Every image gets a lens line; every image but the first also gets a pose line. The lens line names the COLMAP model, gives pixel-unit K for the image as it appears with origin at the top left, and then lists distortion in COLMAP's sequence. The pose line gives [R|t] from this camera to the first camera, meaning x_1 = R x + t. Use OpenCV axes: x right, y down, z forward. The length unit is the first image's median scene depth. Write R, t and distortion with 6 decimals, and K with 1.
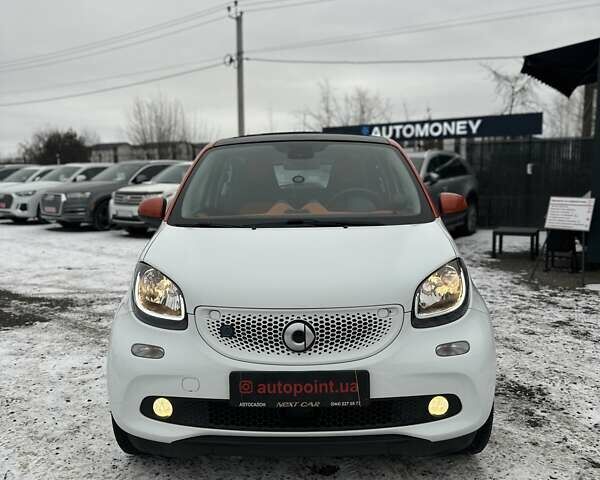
lens RADIAL K [[518.5, 0, 299.9], [0, 518.5, 239.0], [0, 0, 1]] dist [0.030336, -0.046045]
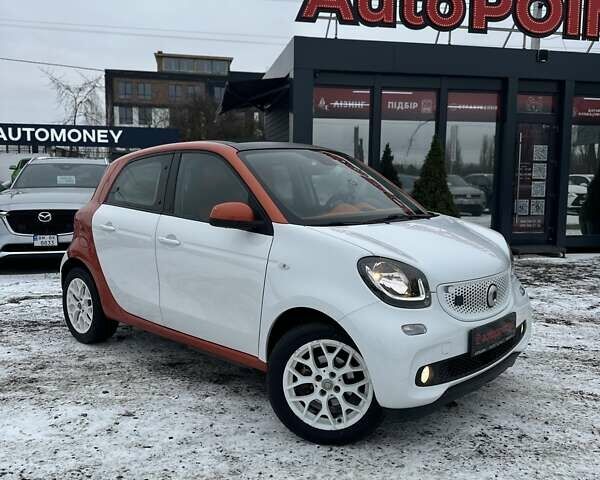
lens RADIAL K [[518.5, 0, 278.9], [0, 518.5, 237.3], [0, 0, 1]] dist [0.030336, -0.046045]
pose [[0.707438, -0.056761, 0.704493, -0.166978], [0.071187, 0.997423, 0.008877, -0.002711], [-0.703181, 0.043870, 0.709656, 0.048721]]
